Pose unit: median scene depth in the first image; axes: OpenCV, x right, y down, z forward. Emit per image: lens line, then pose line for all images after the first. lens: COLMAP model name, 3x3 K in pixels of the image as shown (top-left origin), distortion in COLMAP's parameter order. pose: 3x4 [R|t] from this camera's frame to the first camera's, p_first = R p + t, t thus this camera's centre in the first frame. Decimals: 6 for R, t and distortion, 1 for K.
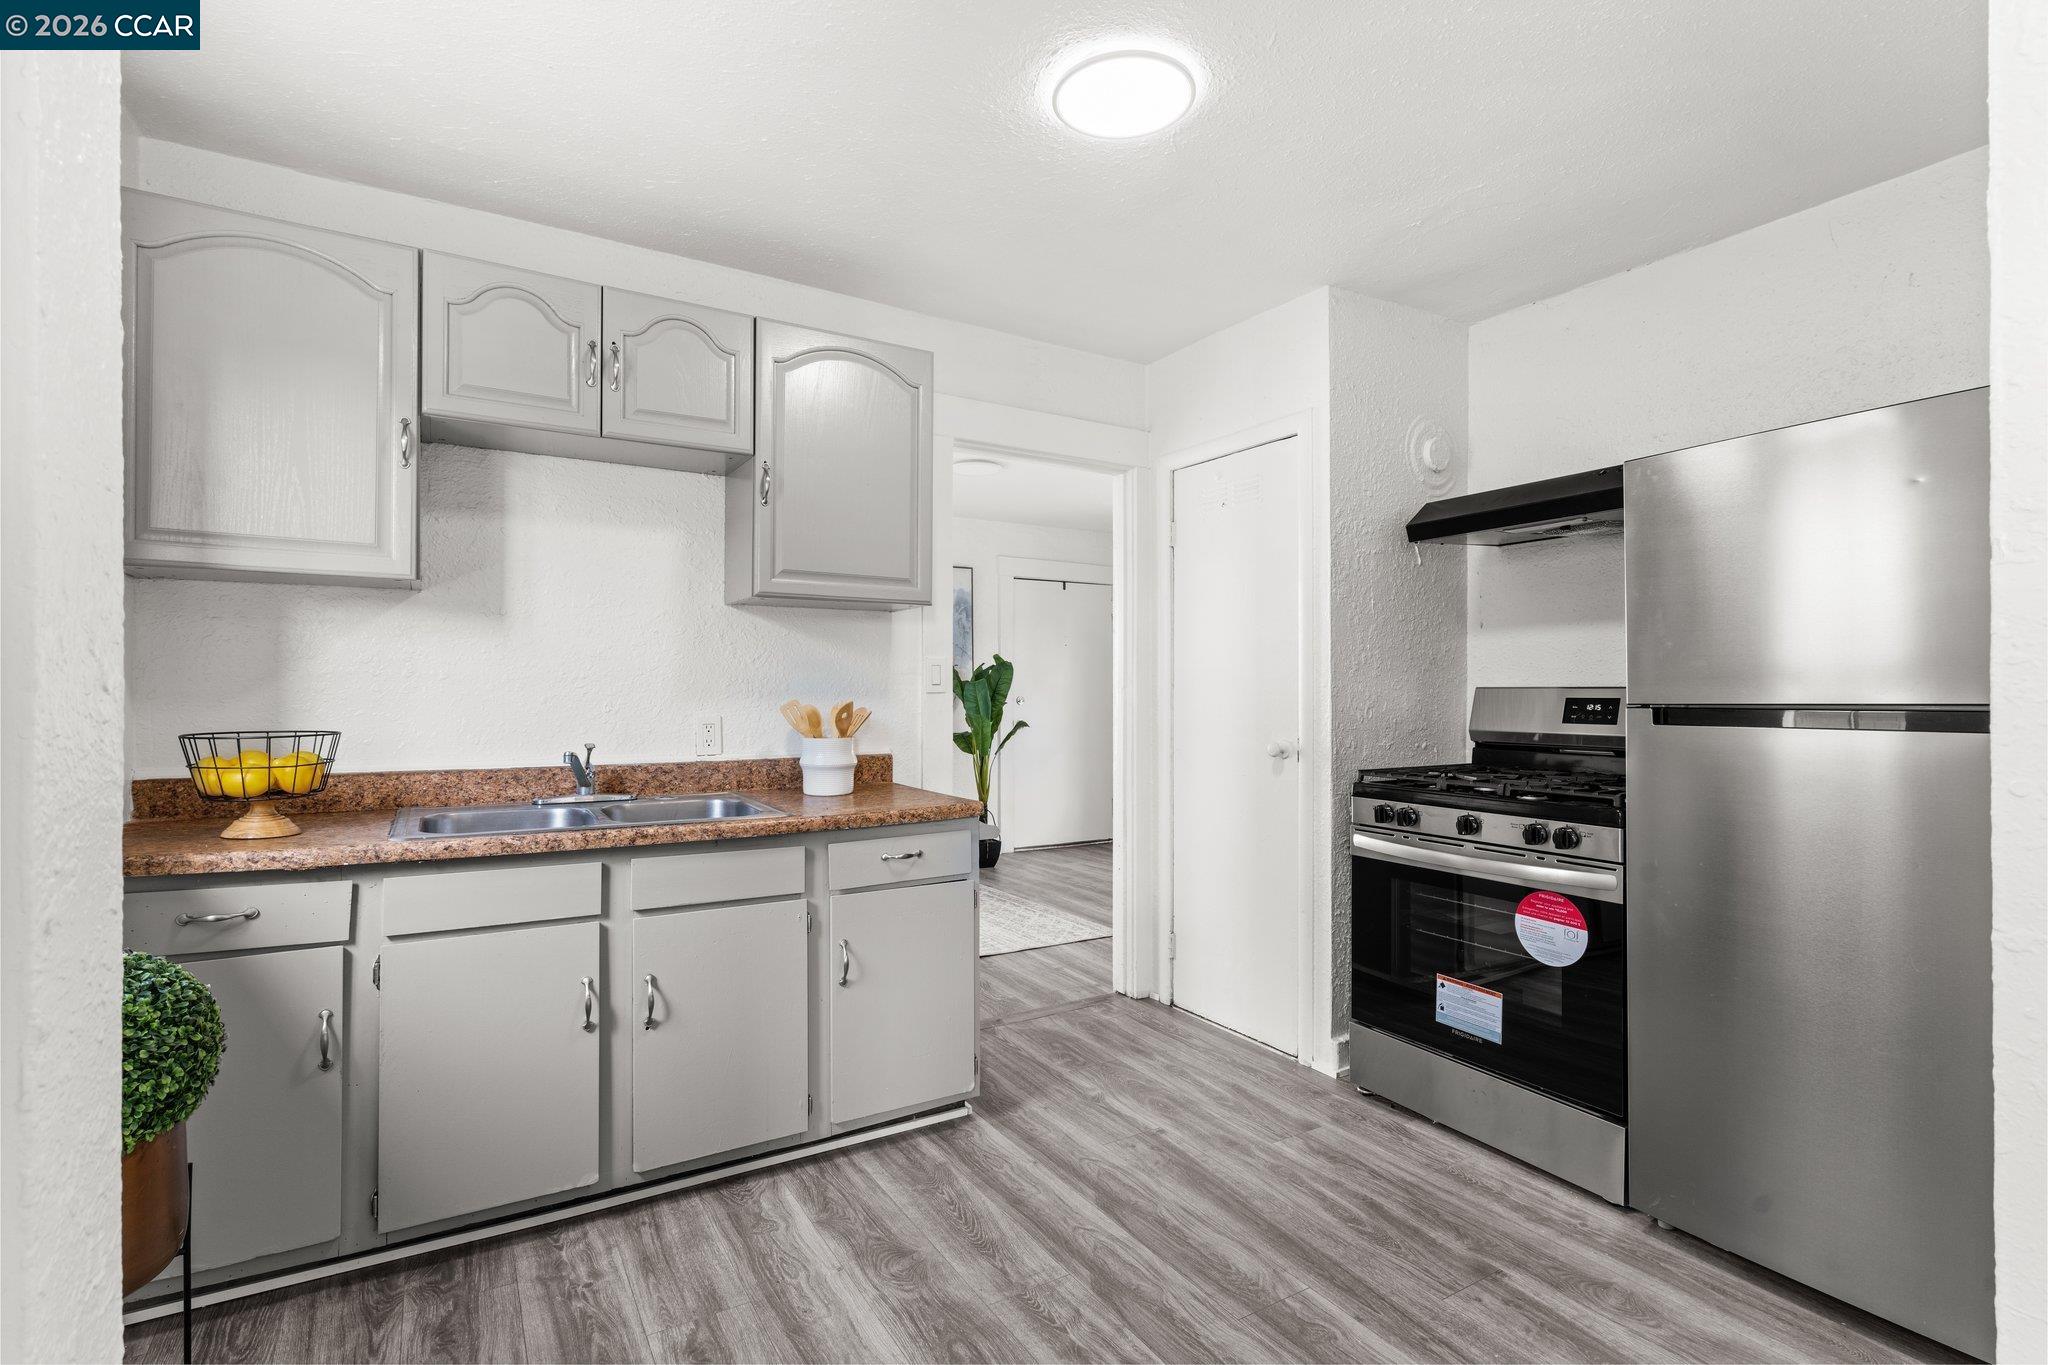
lens RADIAL K [[993.4, 0, 1039.8], [0, 993.4, 682.9], [0, 0, 1]] dist [0.001563, 0.001105]
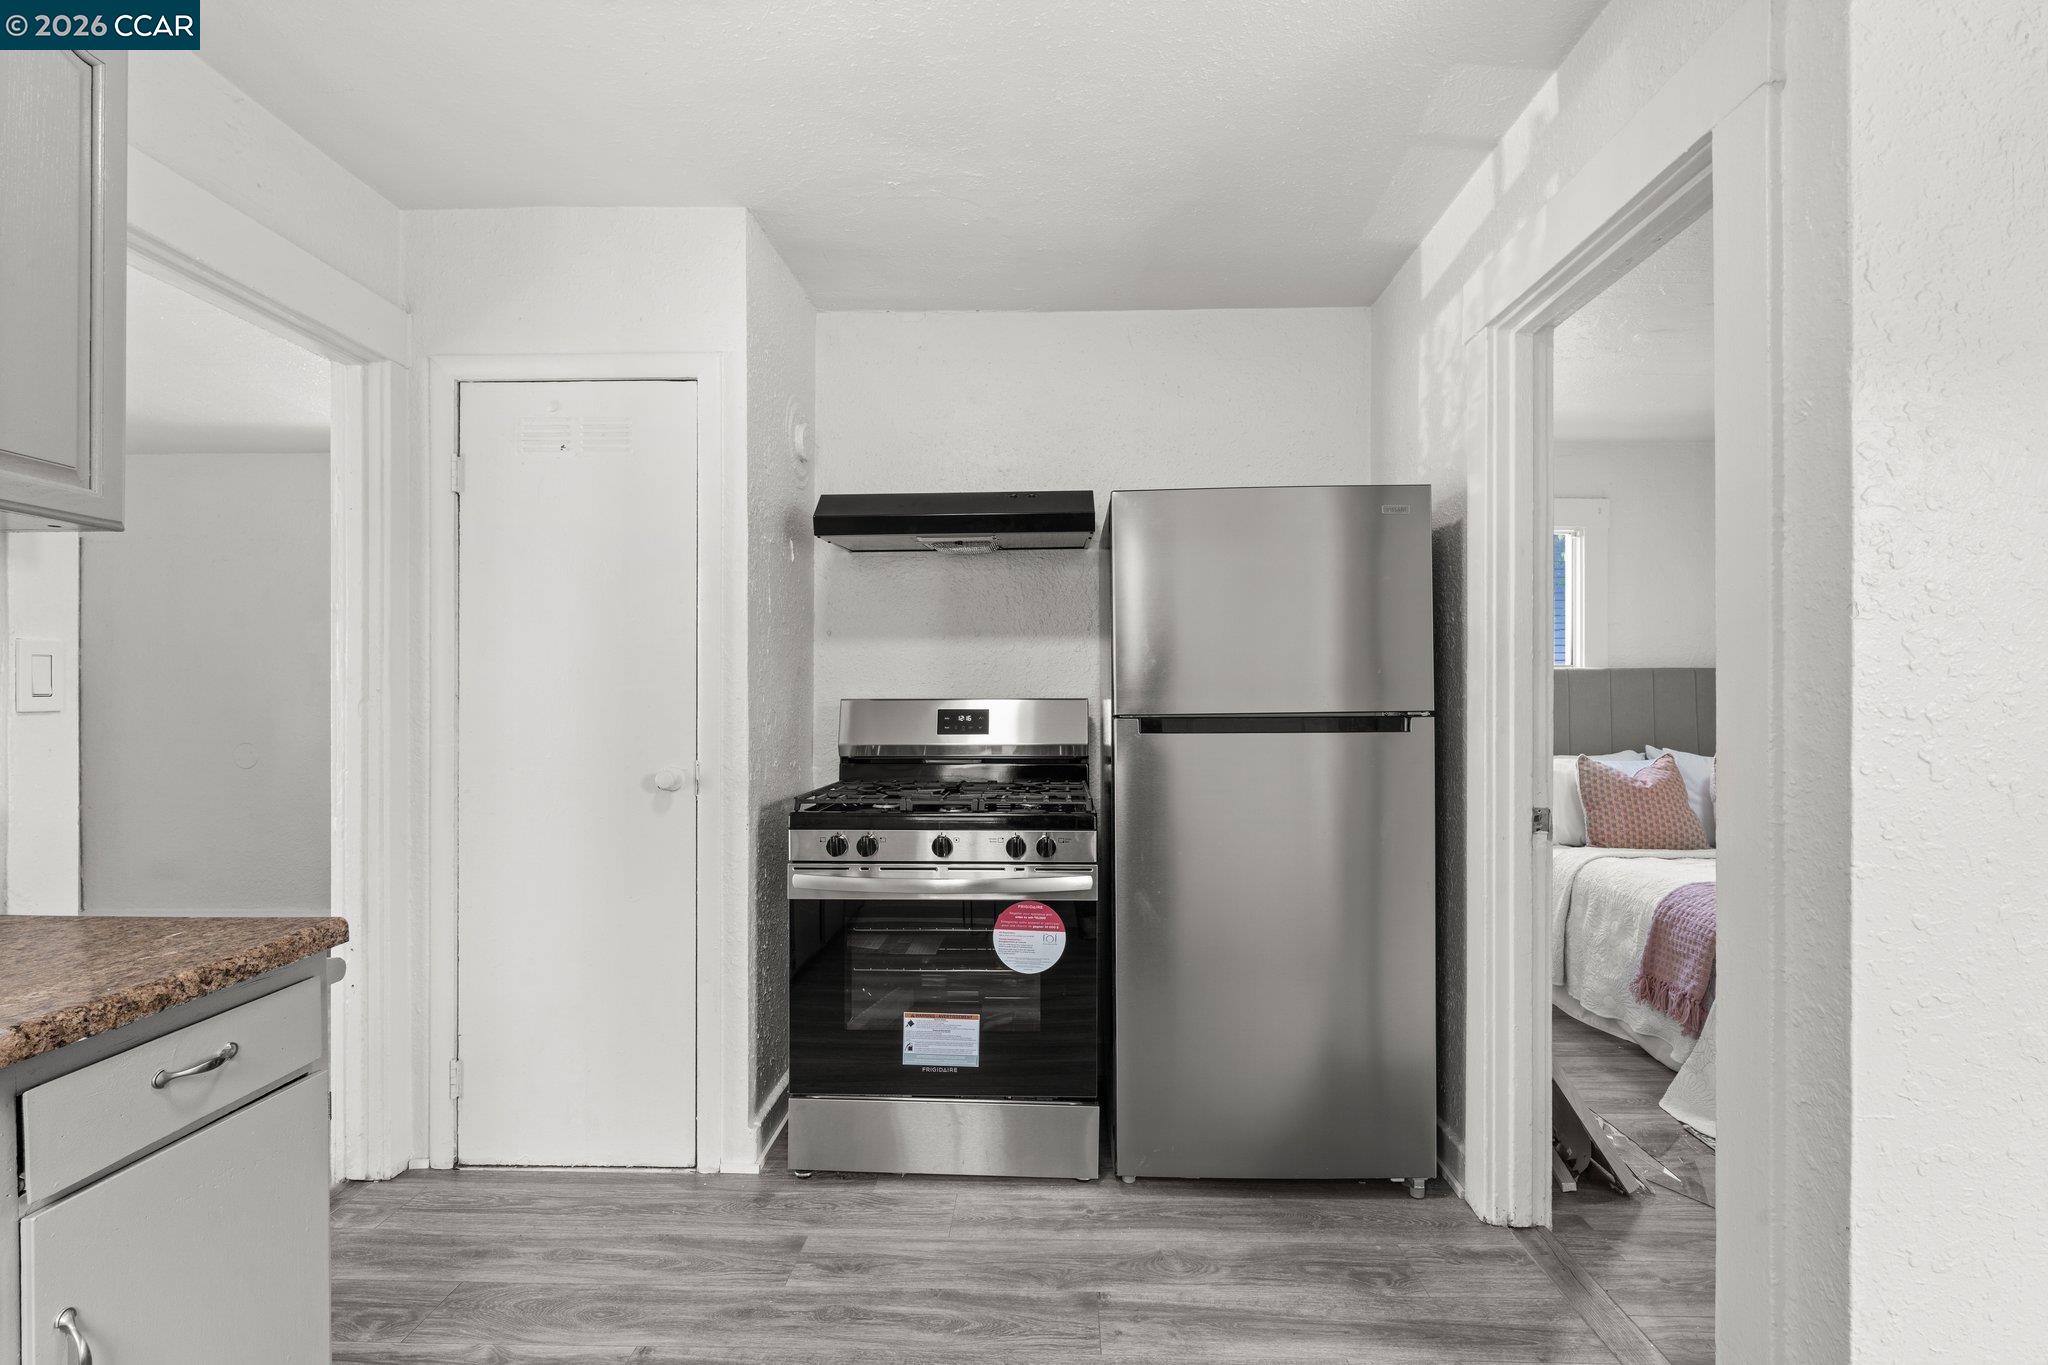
lens RADIAL K [[995.1, 0, 1023.5], [0, 995.1, 697.0], [0, 0, 1]] dist [-0.003175, 0.000716]
pose [[0.535575, 0.000338, 0.844488, -0.316015], [-0.004172, 0.999989, 0.002246, -0.000602], [-0.844477, -0.004727, 0.535570, 0.417742]]
